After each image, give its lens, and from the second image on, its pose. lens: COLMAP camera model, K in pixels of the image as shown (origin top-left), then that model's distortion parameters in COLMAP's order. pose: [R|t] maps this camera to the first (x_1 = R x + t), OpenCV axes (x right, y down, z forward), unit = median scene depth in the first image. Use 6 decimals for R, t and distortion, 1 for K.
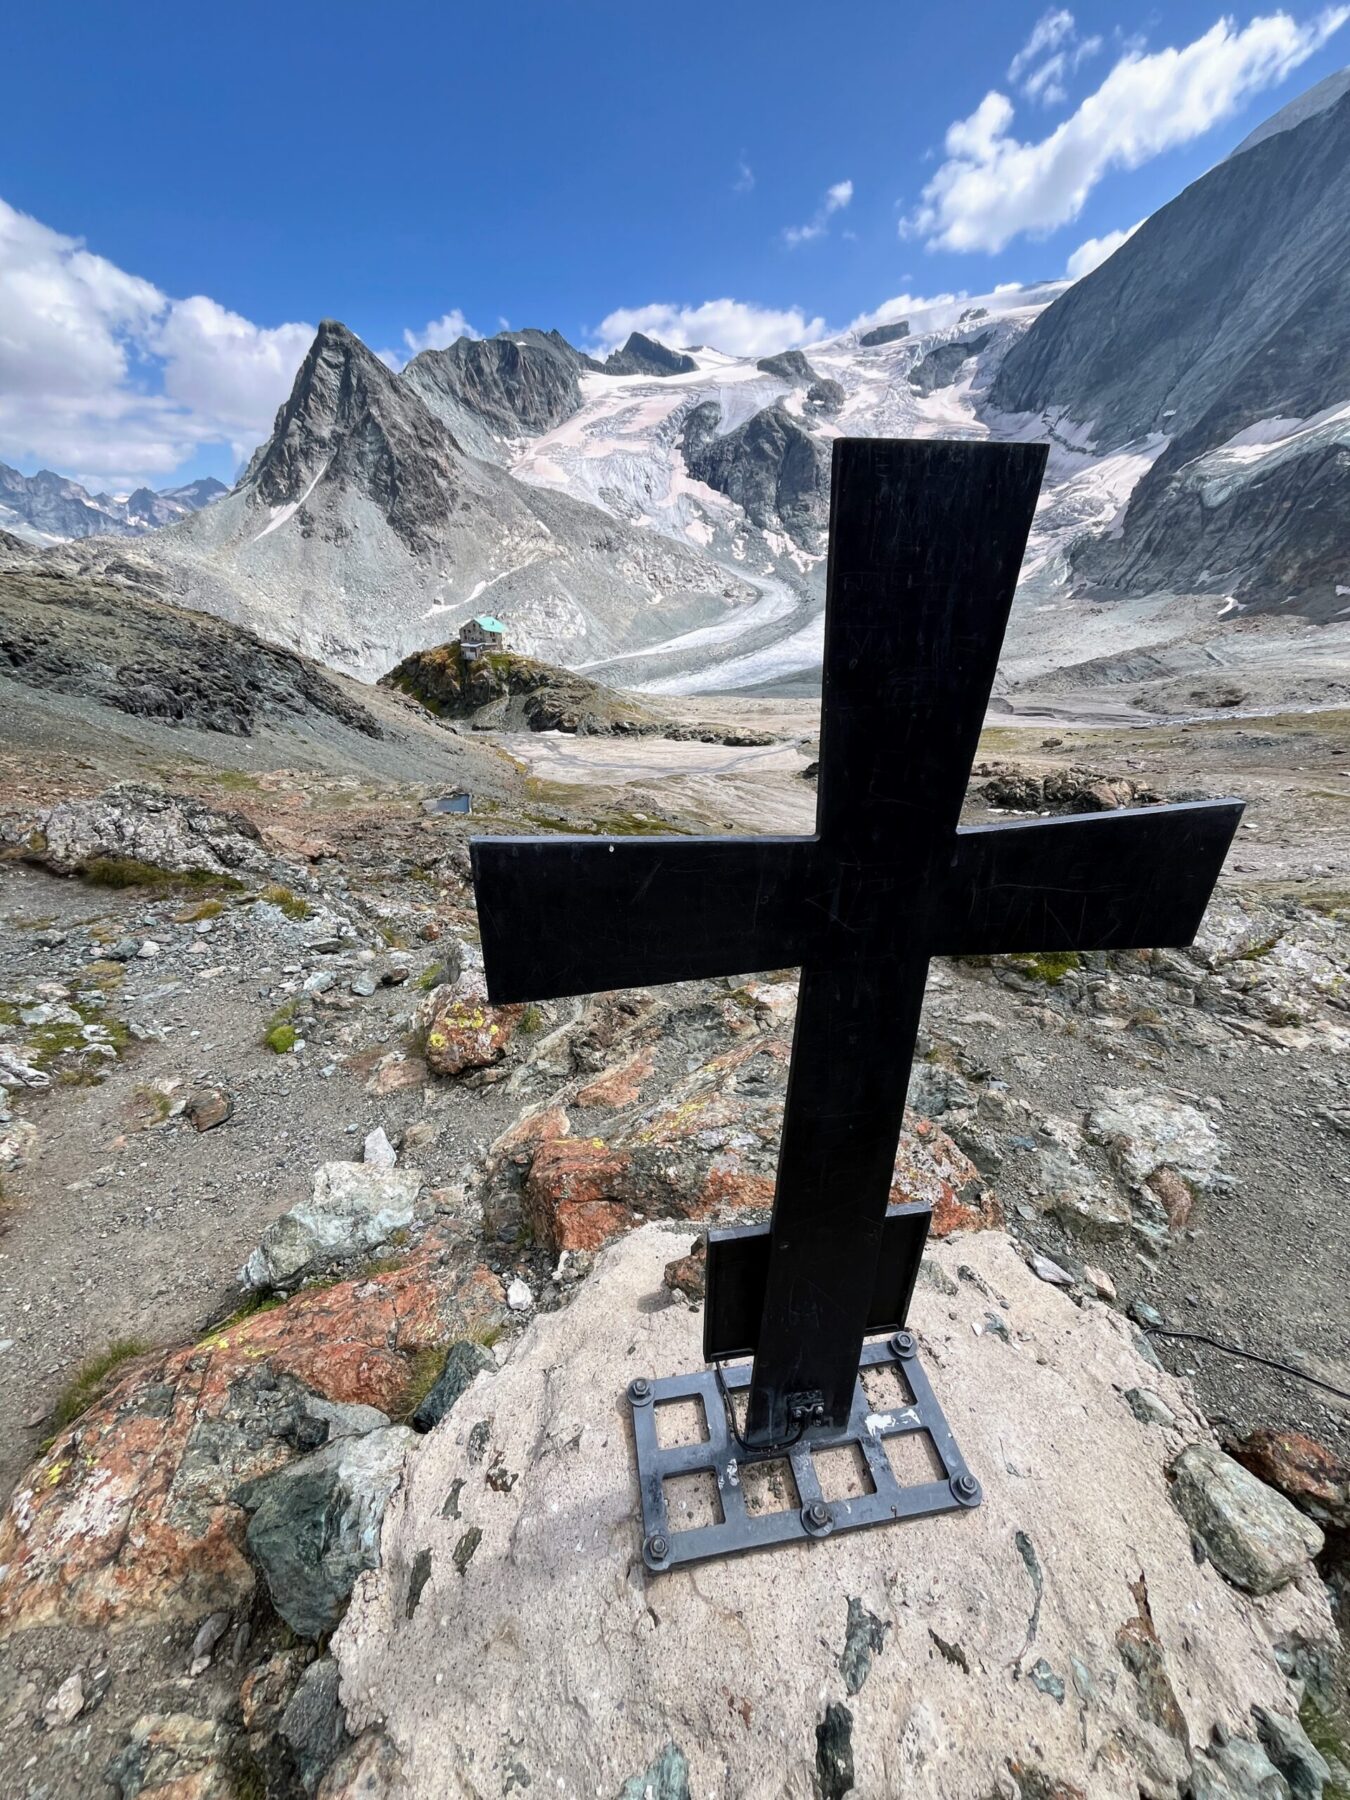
lens RADIAL K [[720.7, 0, 676.9], [0, 720.7, 908.6], [0, 0, 1]] dist [-0.007964, 0.001247]
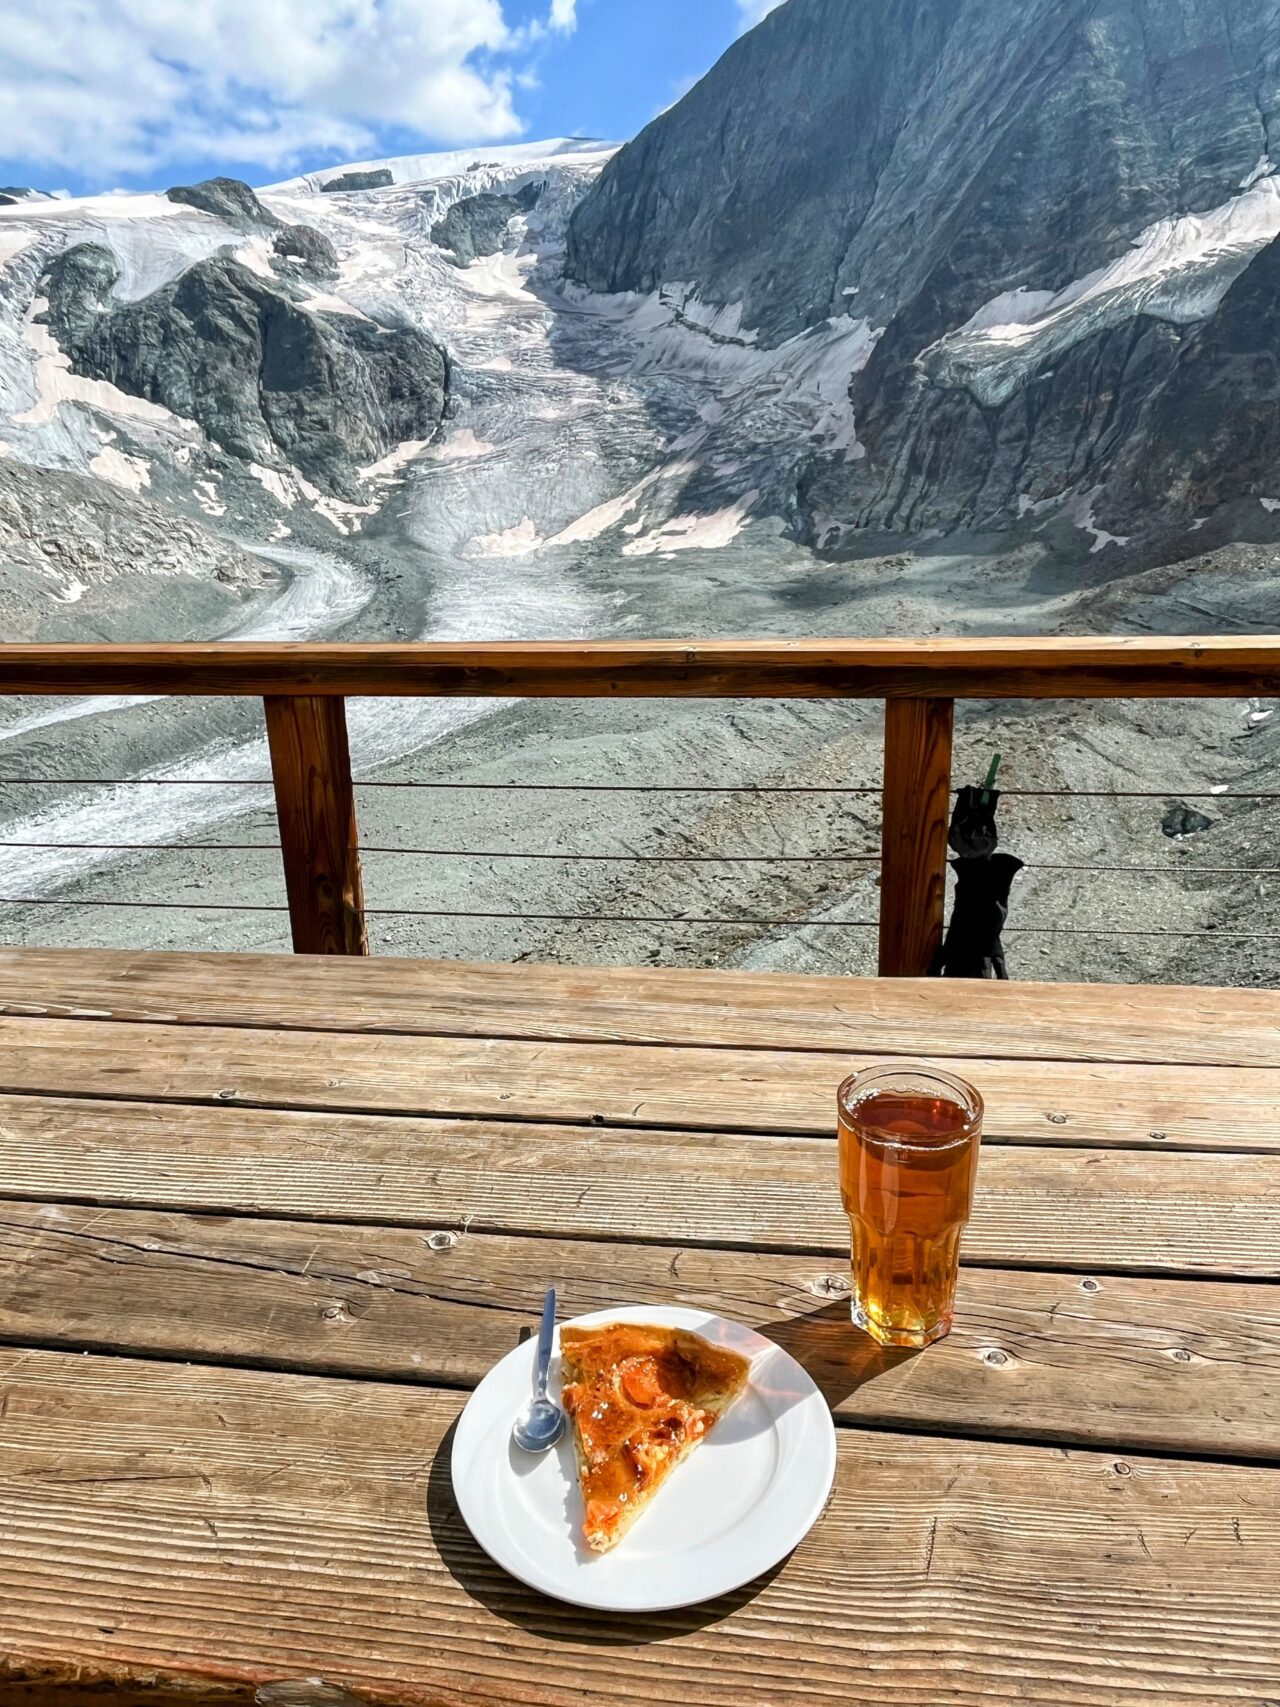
lens RADIAL K [[1159.4, 0, 649.0], [0, 1159.4, 860.8], [0, 0, 1]] dist [0.016913, -0.023473]
pose [[0.882861, -0.161316, 0.441060, -0.046293], [0.237226, 0.963716, -0.122375, -0.070173], [-0.405316, 0.212671, 0.889095, 0.182934]]
